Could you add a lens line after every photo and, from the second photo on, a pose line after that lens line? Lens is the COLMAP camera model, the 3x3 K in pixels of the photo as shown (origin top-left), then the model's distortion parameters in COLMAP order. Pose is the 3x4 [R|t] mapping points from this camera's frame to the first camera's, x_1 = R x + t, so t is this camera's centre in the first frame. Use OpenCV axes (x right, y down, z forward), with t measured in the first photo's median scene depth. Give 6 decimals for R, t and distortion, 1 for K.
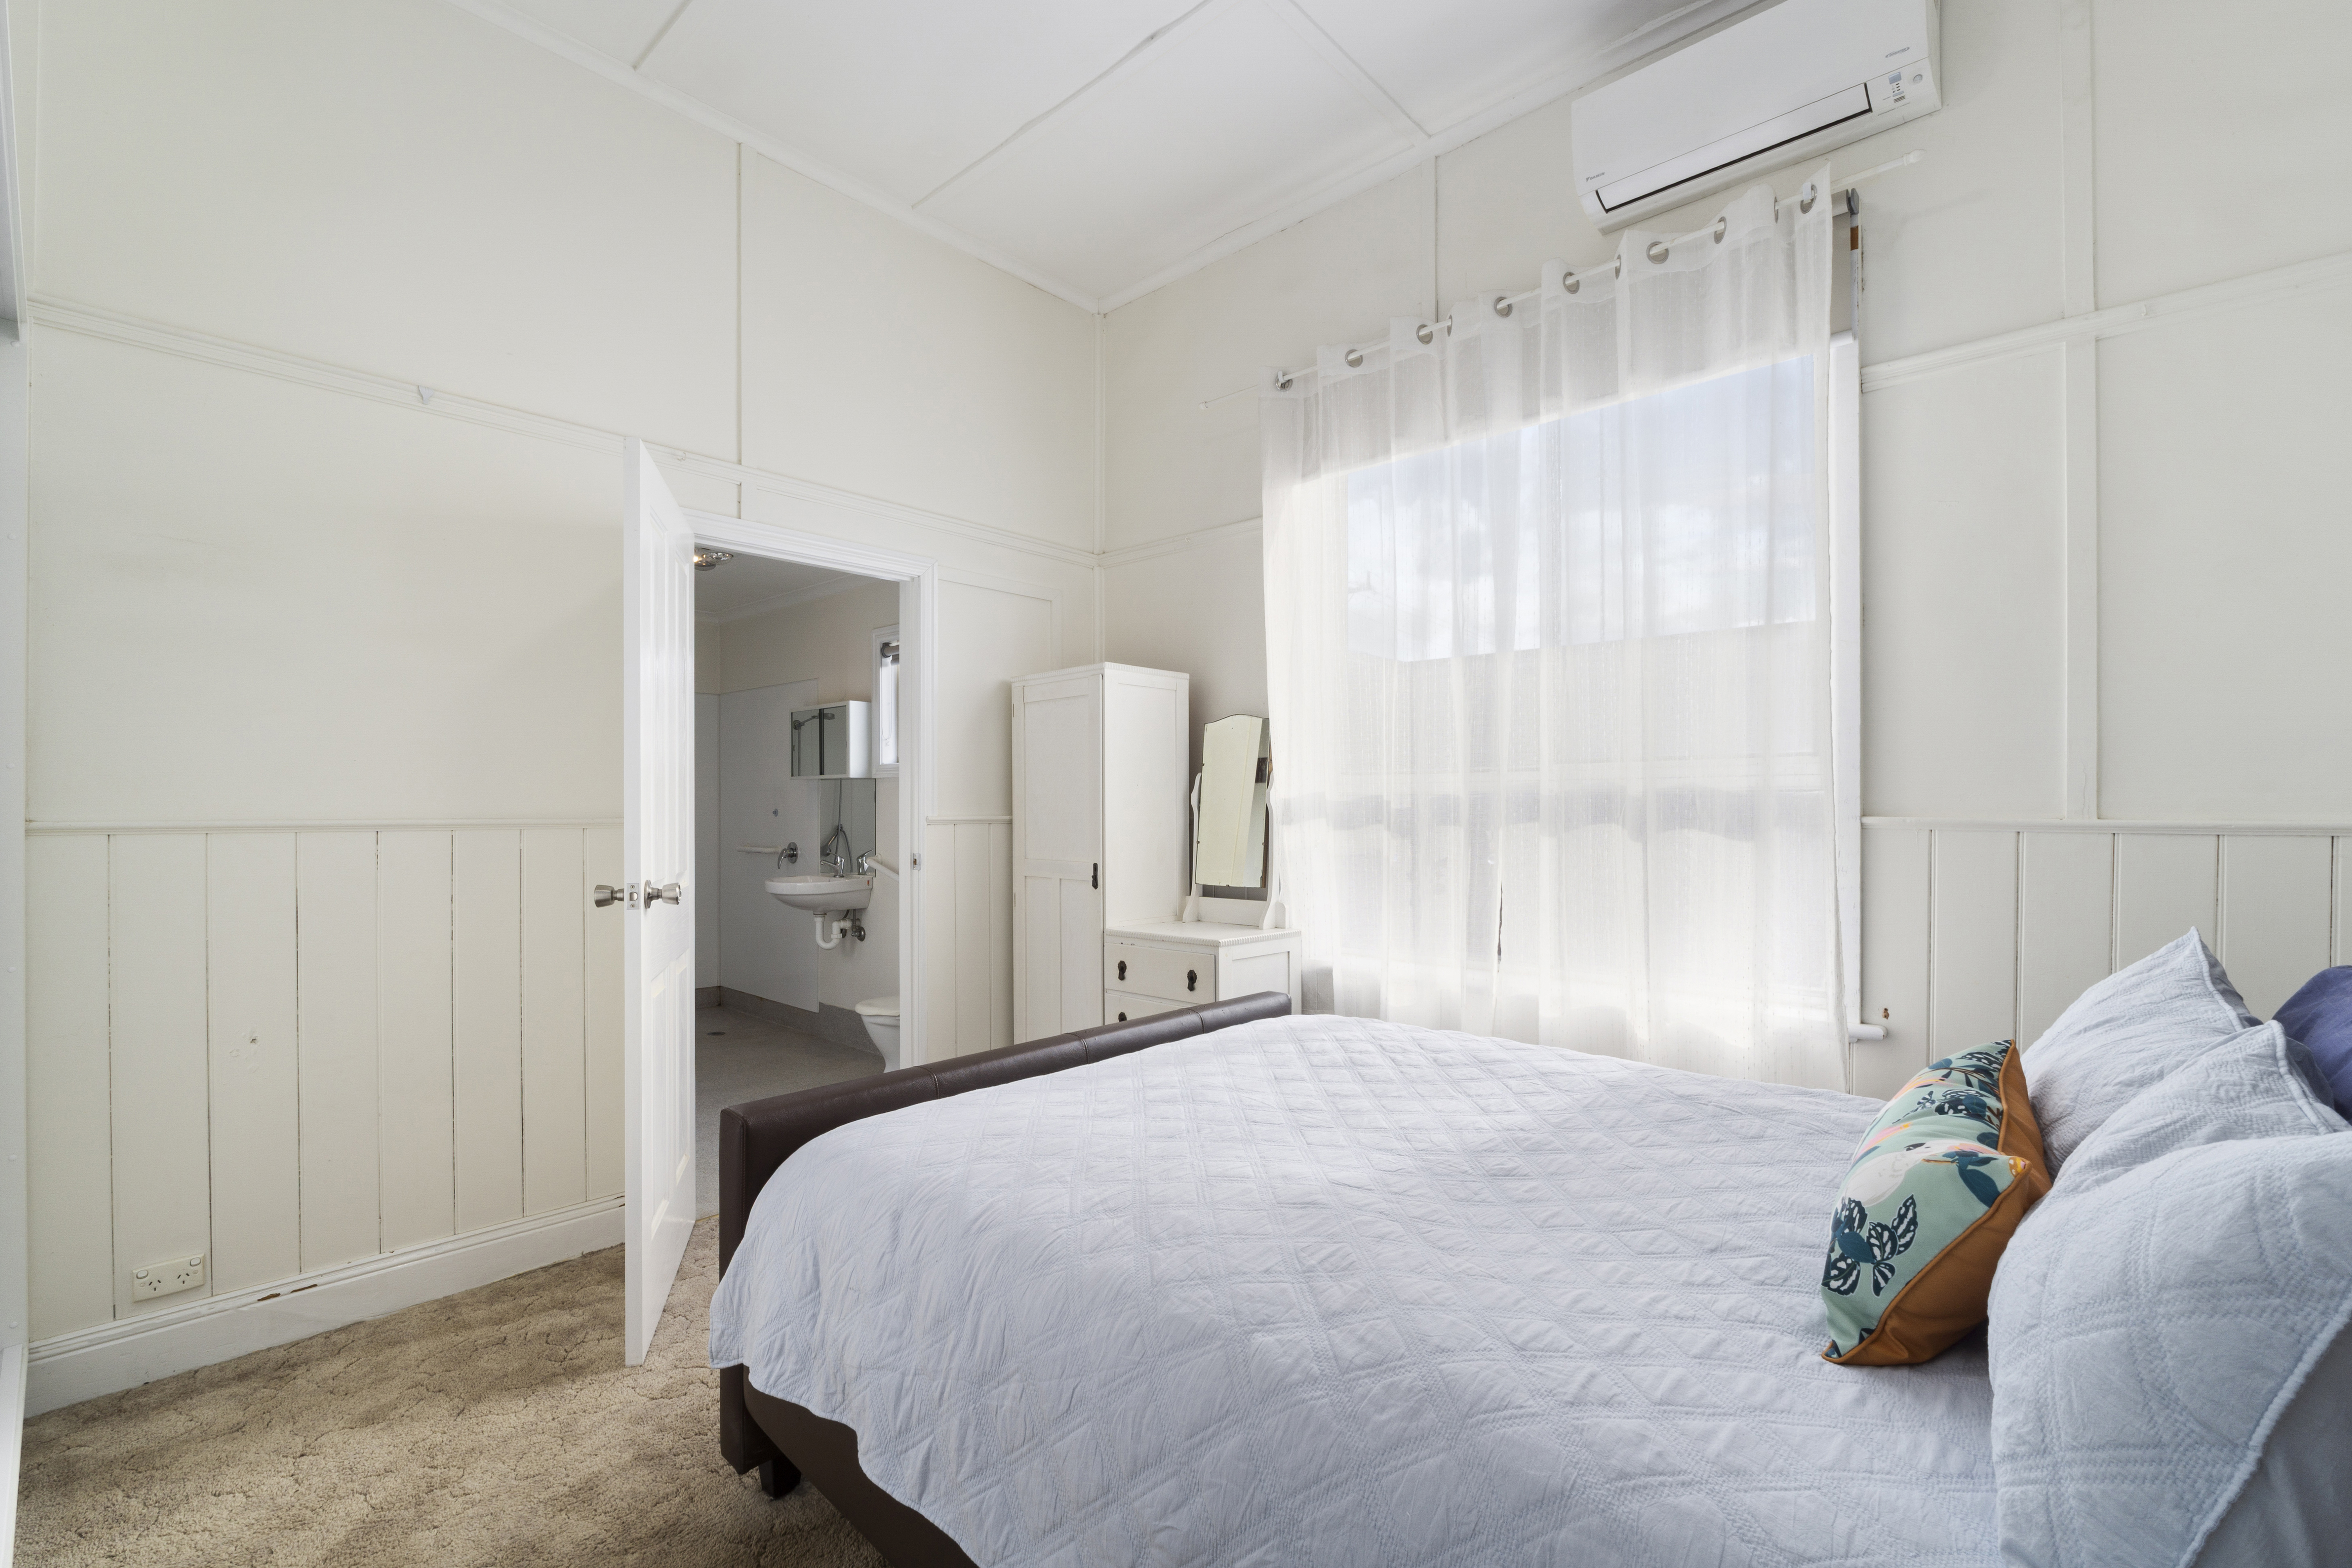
lens RADIAL K [[1034.7, 0, 1170.2], [0, 1034.7, 815.9], [0, 0, 1]] dist [-0.000324, -0.000014]
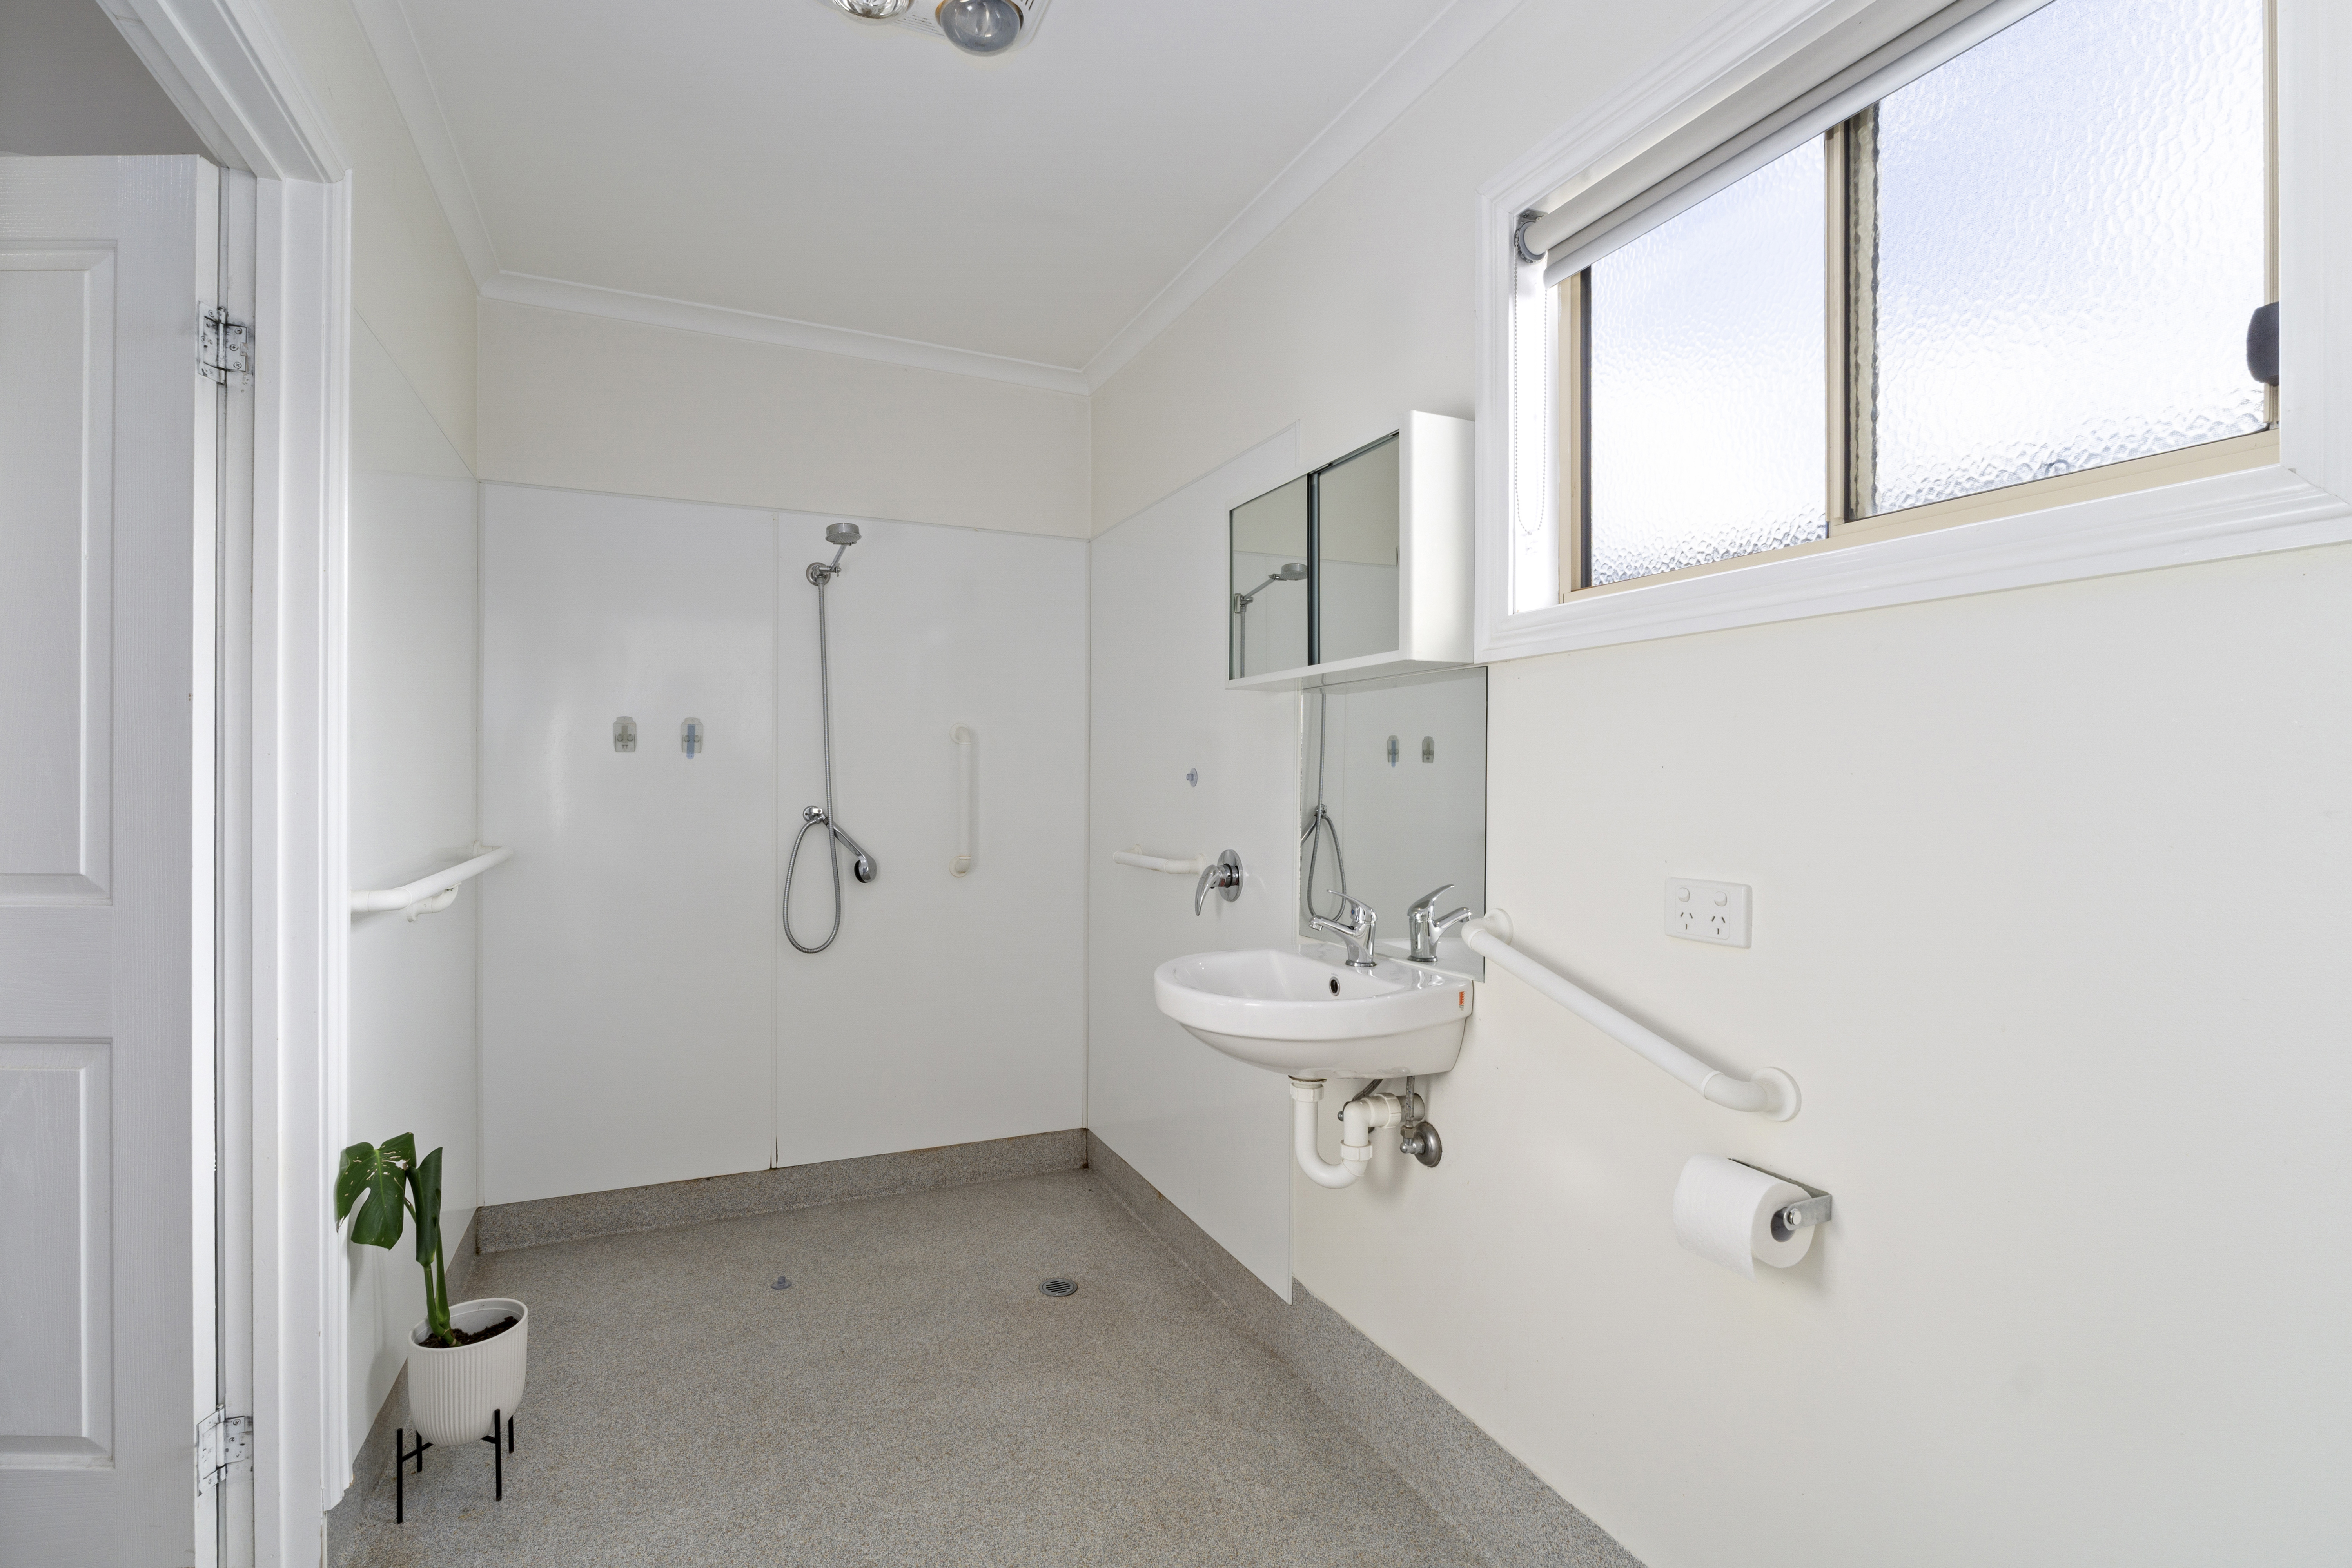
lens RADIAL K [[1071.7, 0, 1176.0], [0, 1071.7, 784.0], [0, 0, 1]] dist [0.000157, 0.000004]
pose [[0.922614, 0.006719, -0.385666, -0.243590], [-0.009729, 0.999936, -0.005852, 0.002175], [0.385602, 0.009151, 0.922620, 0.659256]]
